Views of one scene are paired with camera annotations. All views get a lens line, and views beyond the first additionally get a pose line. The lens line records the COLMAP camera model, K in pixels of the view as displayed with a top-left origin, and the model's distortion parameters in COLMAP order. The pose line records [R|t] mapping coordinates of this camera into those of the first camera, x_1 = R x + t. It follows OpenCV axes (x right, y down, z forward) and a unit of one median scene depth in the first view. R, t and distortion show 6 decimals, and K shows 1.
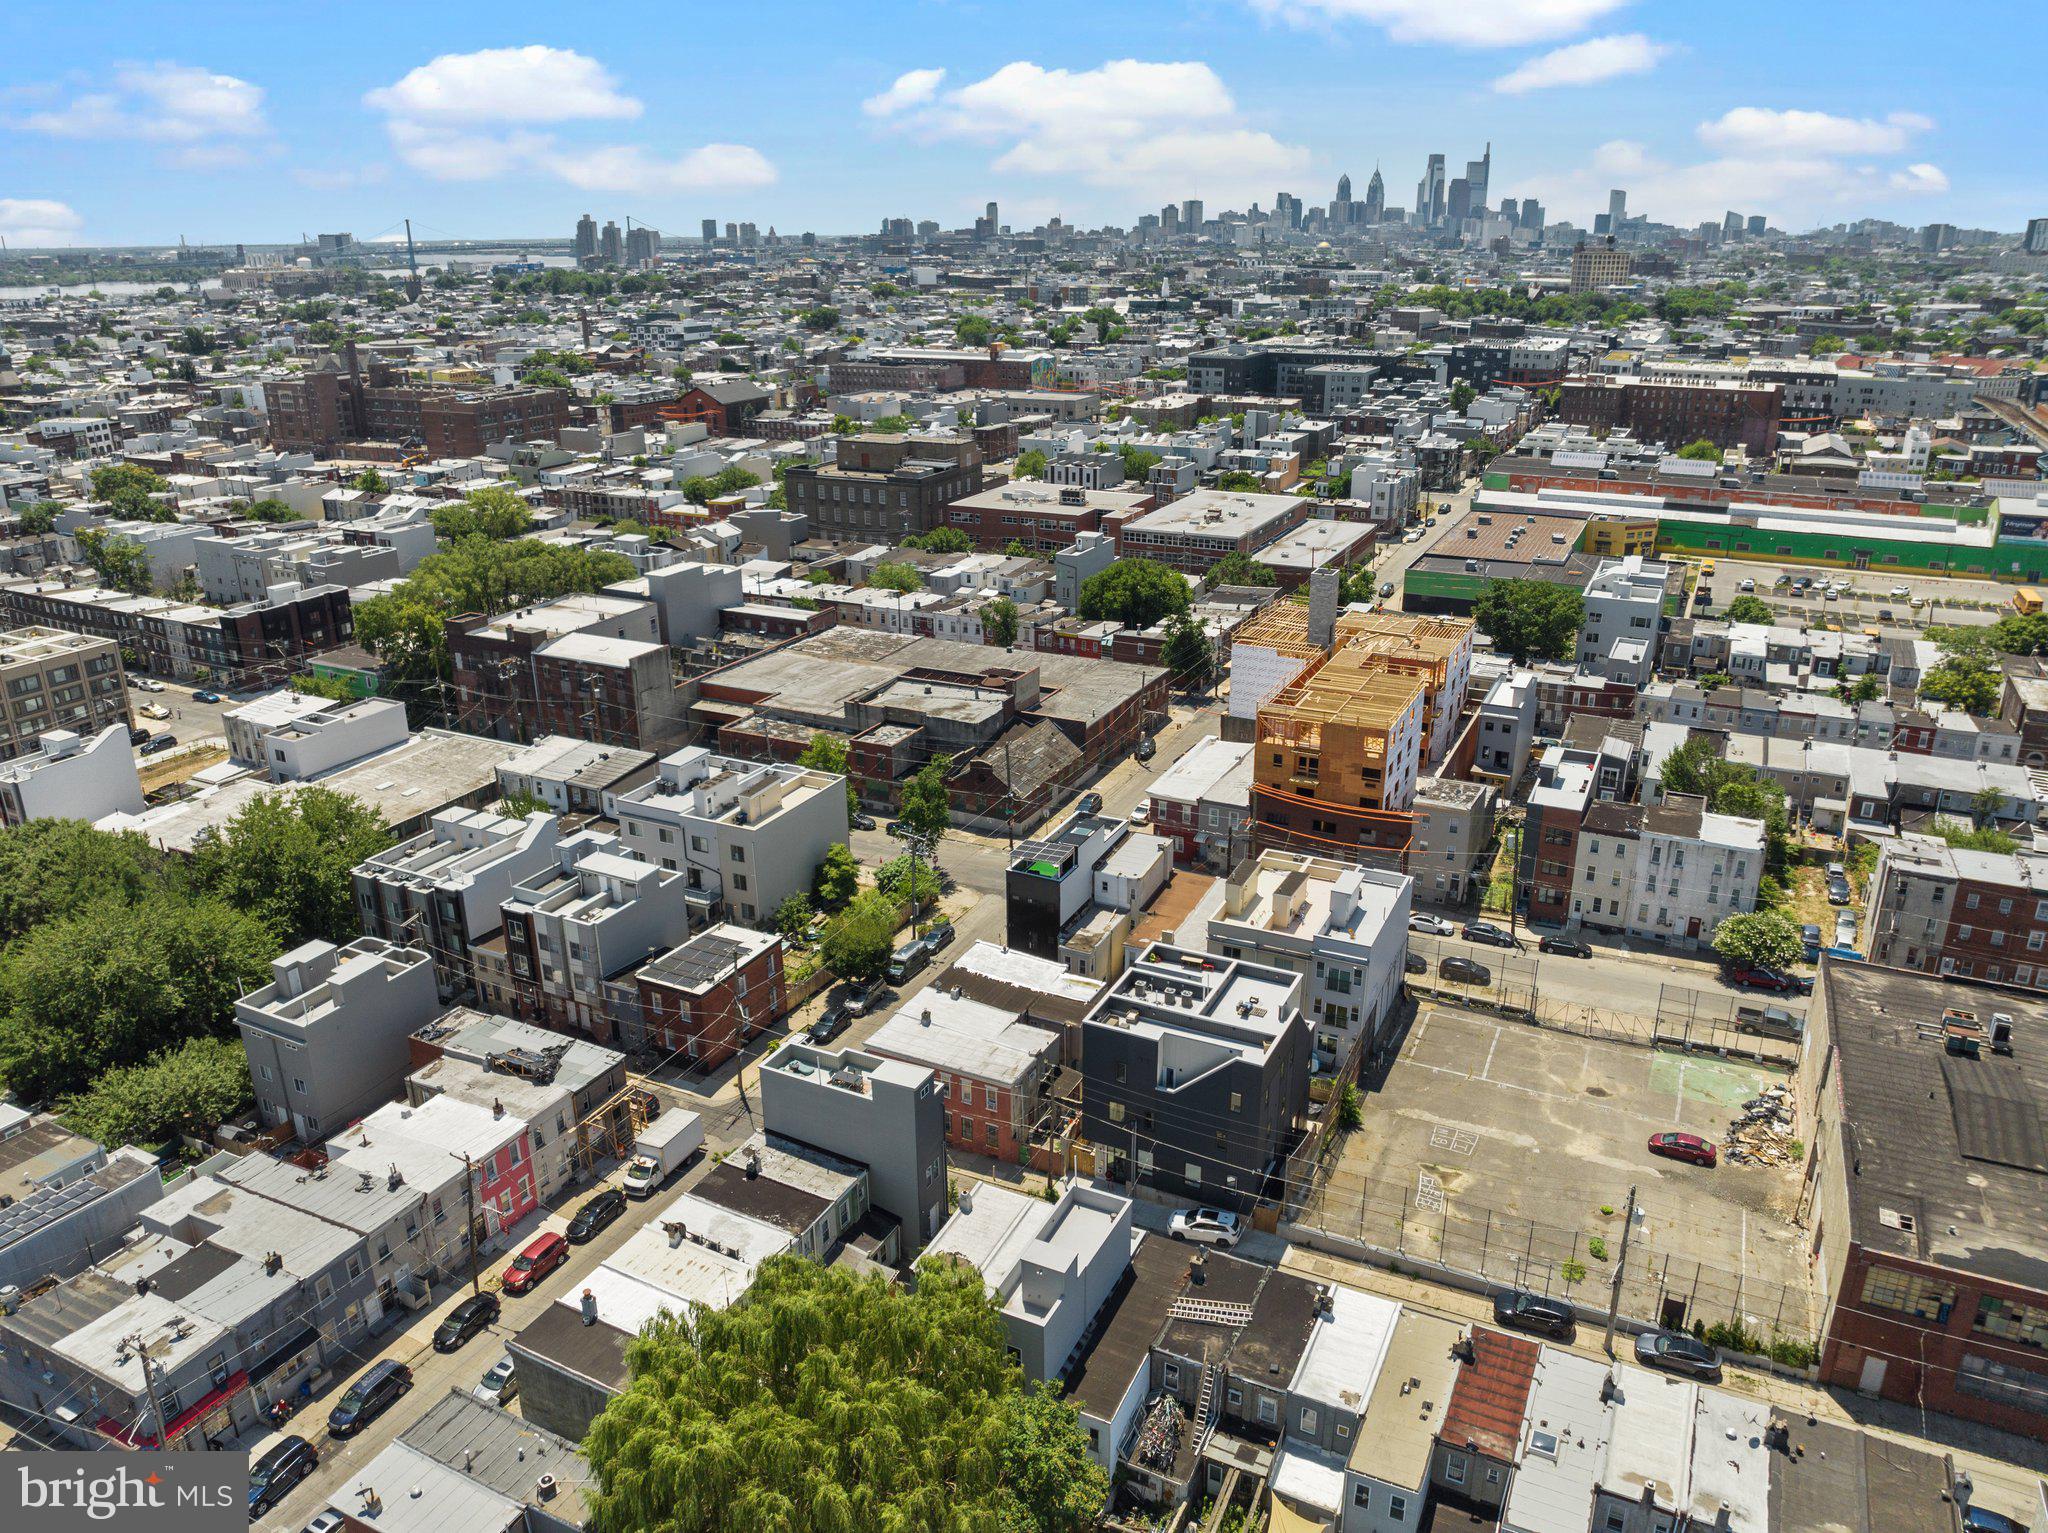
lens RADIAL K [[1429.9, 0, 1020.9], [0, 1429.9, 765.0], [0, 0, 1]] dist [-0.064140, 0.037442]
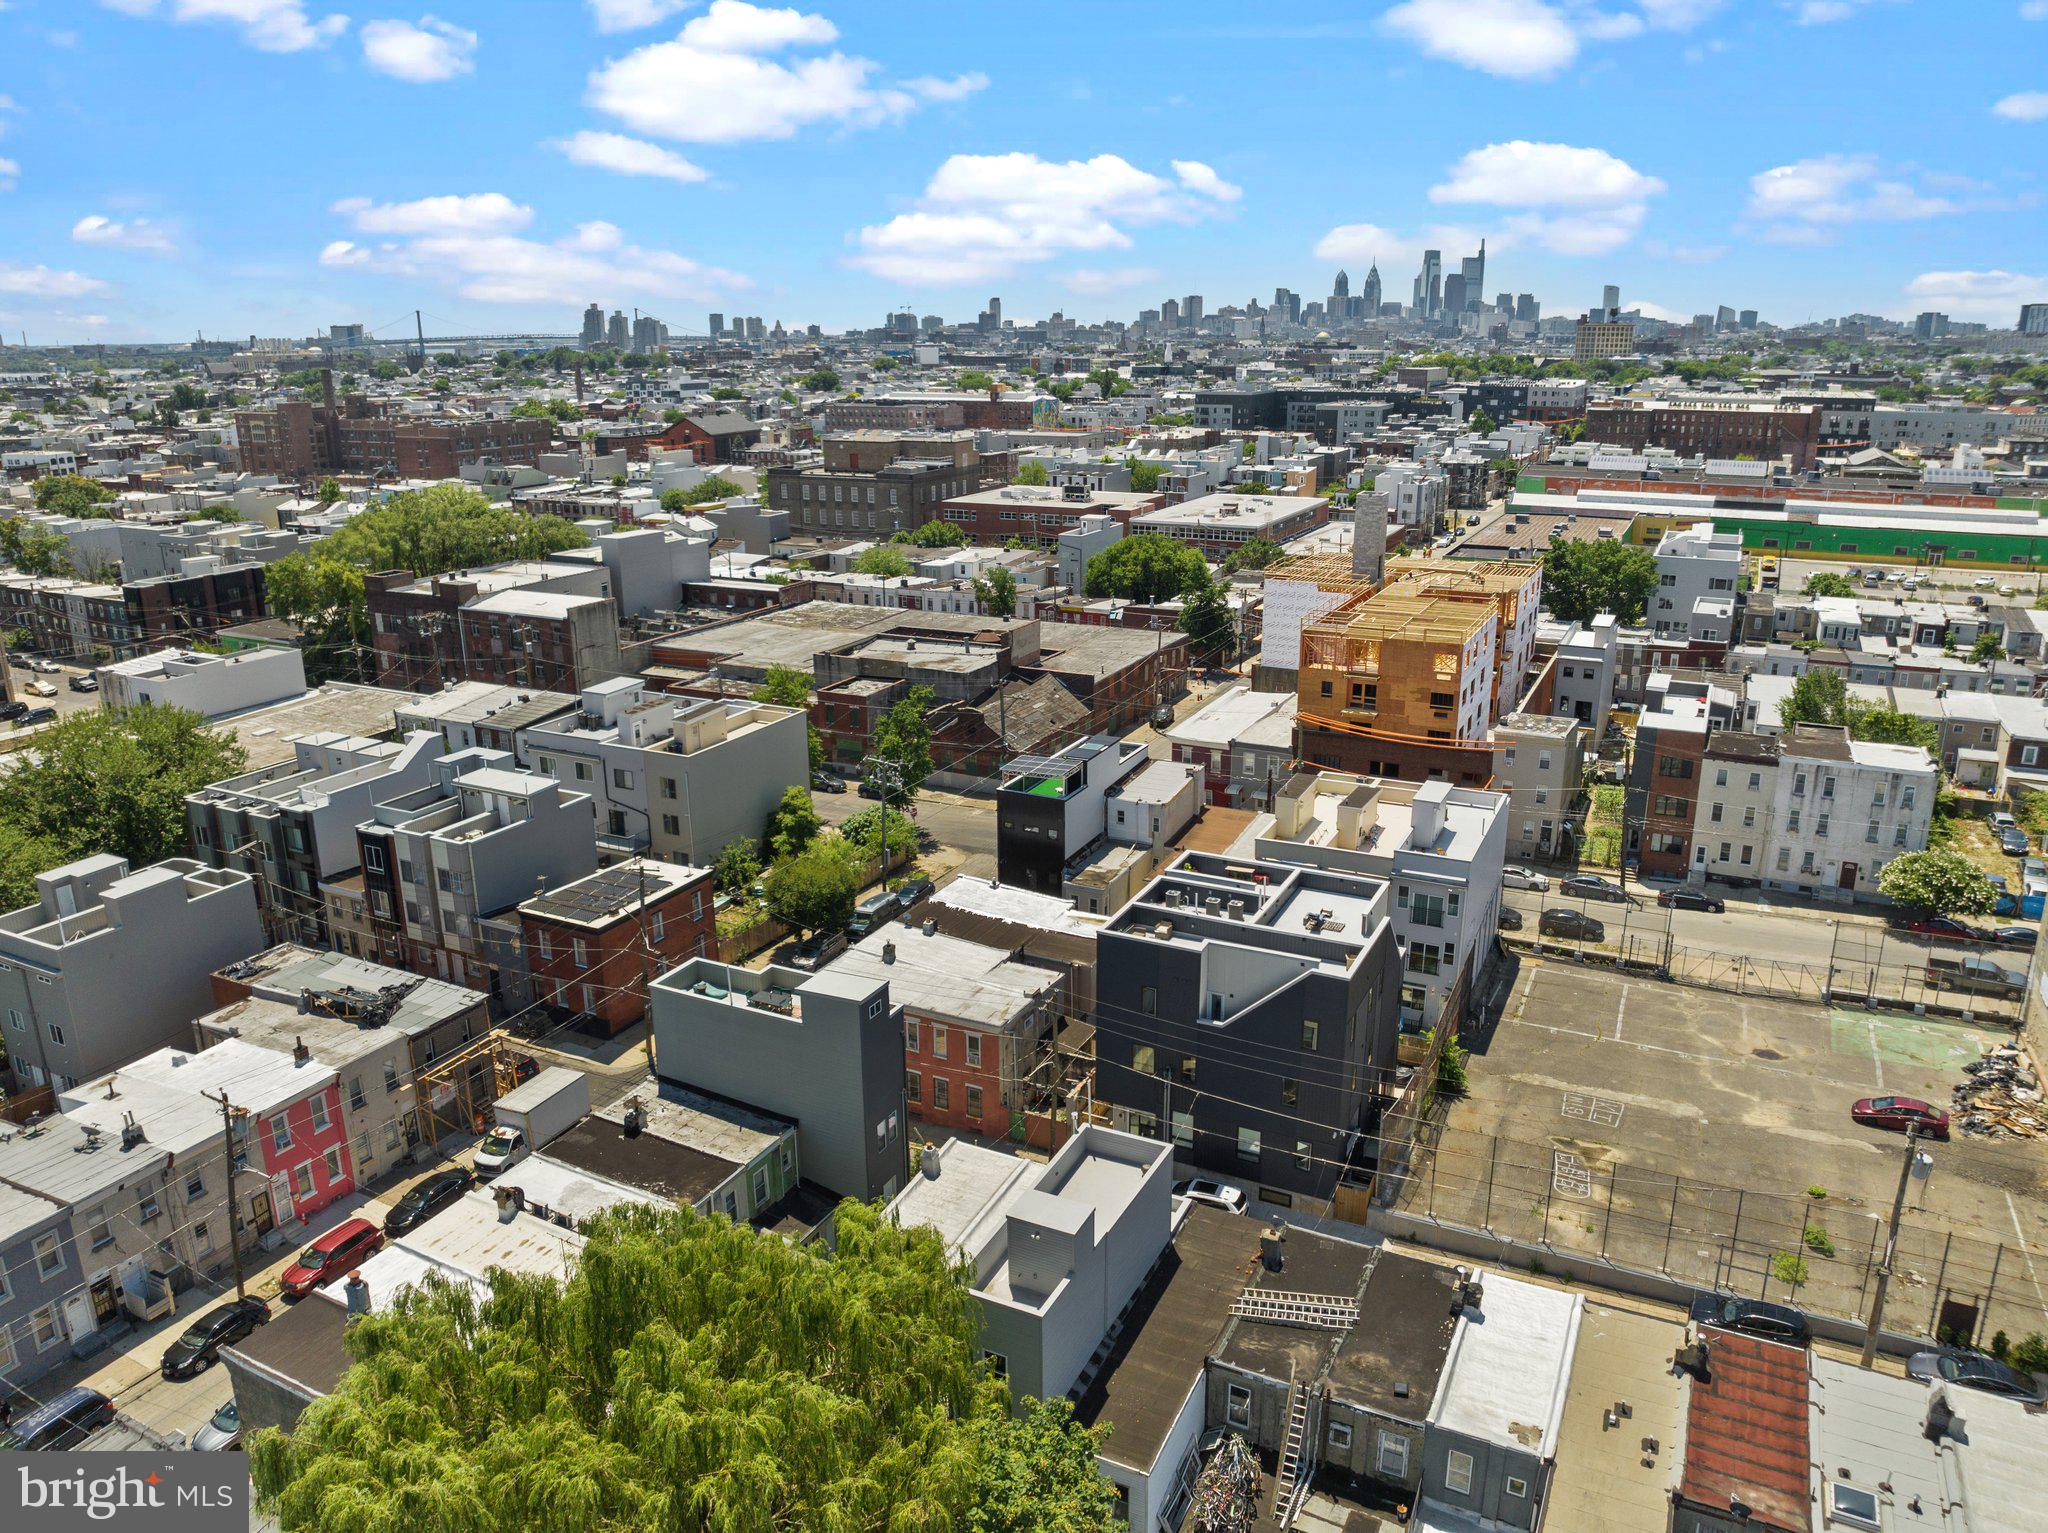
lens RADIAL K [[1429.9, 0, 1024.0], [0, 1429.9, 759.2], [0, 0, 1]] dist [-0.064140, 0.037442]
pose [[0.999998, 0.001787, 0.000739, 0.003982], [-0.001731, 0.997570, -0.069650, 0.106911], [-0.000862, 0.069648, 0.997571, 0.196082]]
